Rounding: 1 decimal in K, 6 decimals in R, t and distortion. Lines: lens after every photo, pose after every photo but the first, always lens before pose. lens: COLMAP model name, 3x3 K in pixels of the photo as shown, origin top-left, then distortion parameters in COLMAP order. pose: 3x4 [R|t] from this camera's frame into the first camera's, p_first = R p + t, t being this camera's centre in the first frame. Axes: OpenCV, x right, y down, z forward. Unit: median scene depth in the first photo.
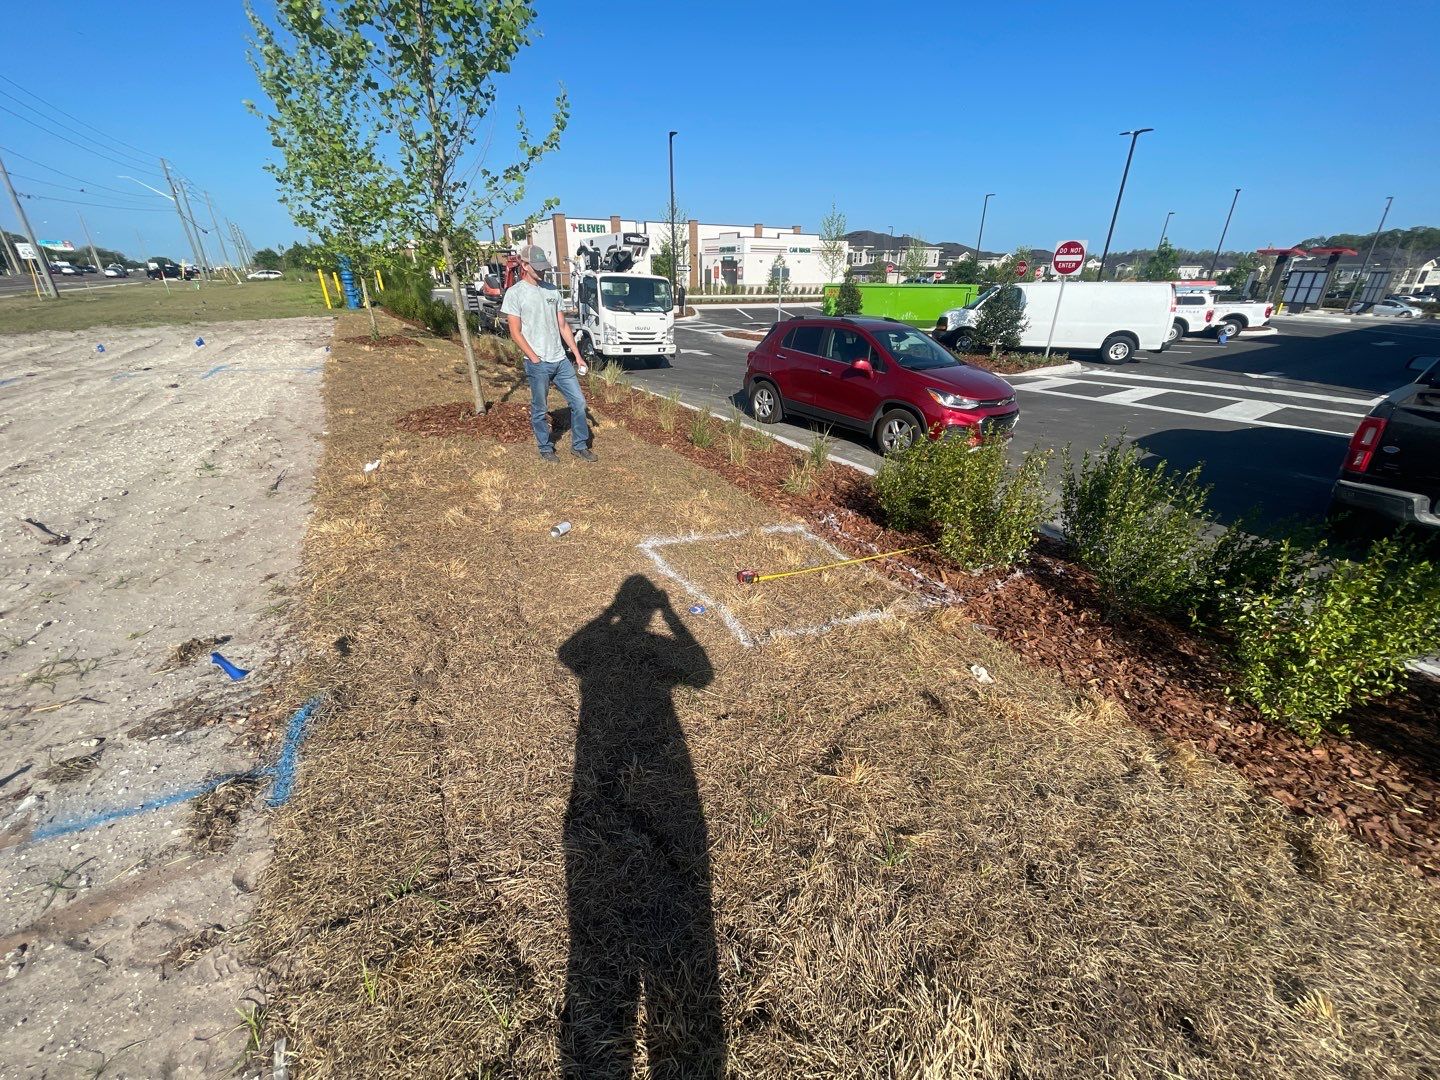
lens RADIAL K [[592.4, 0, 725.7], [0, 592.4, 545.0], [0, 0, 1]] dist [-0.002127, 0.000304]
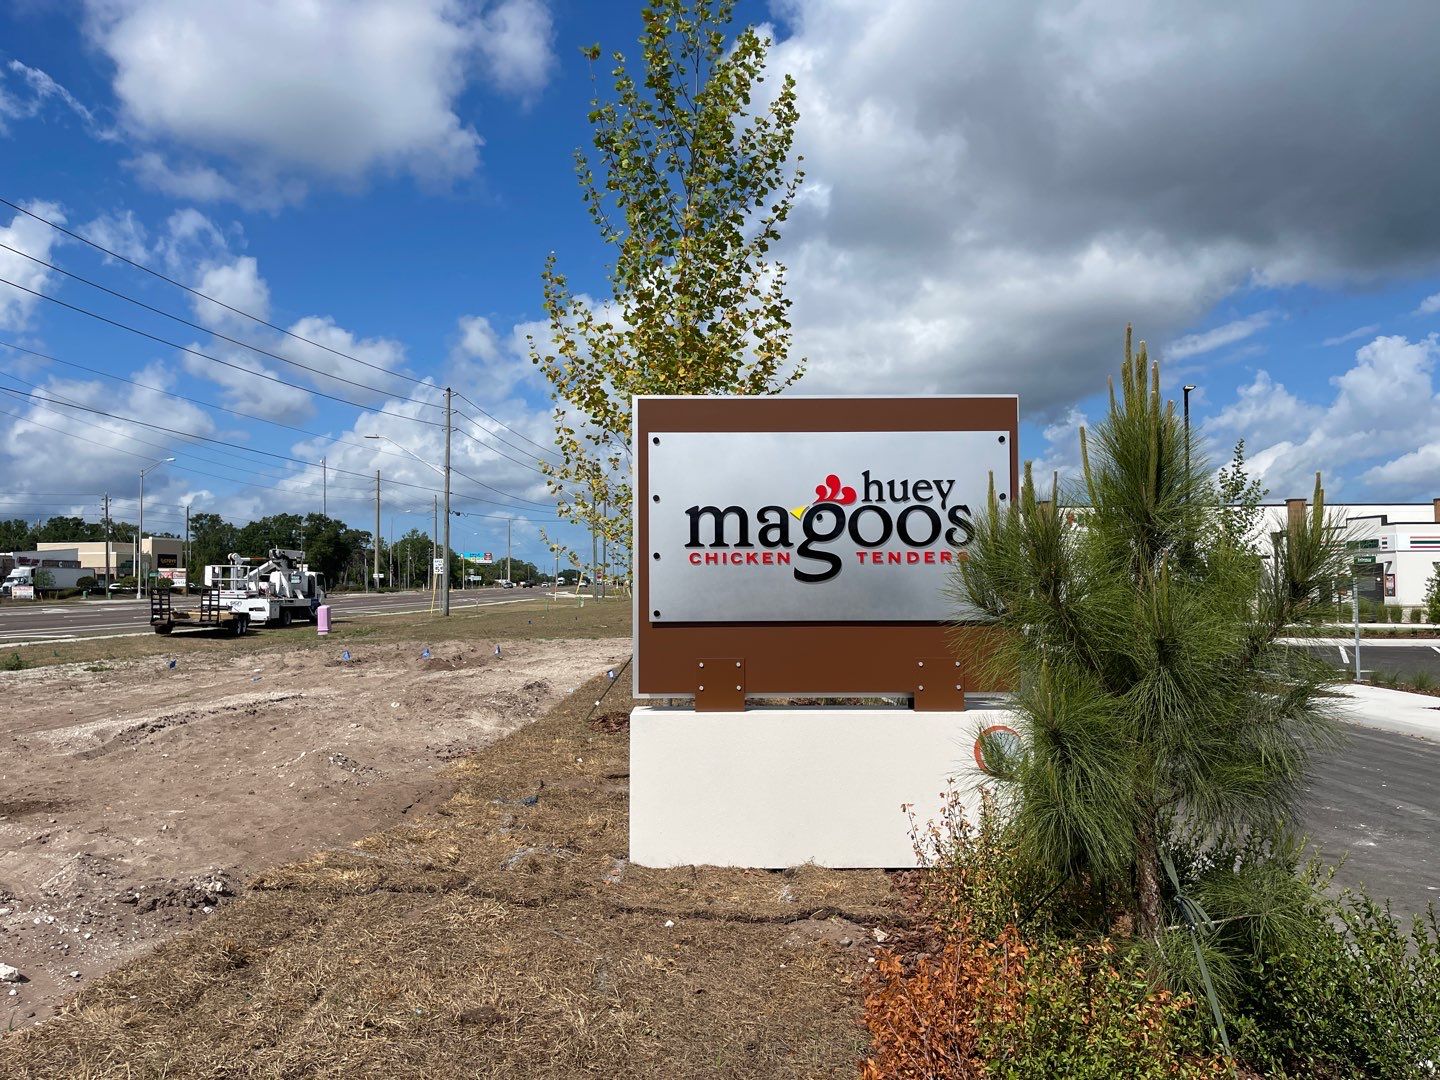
lens RADIAL K [[1135.5, 0, 714.3], [0, 1135.5, 565.6], [0, 0, 1]] dist [0.036448, -0.027402]
pose [[0.831046, -0.014131, -0.556023, 0.092157], [-0.228506, 0.902742, -0.364474, 0.029689], [0.507096, 0.429949, 0.746992, -0.063704]]
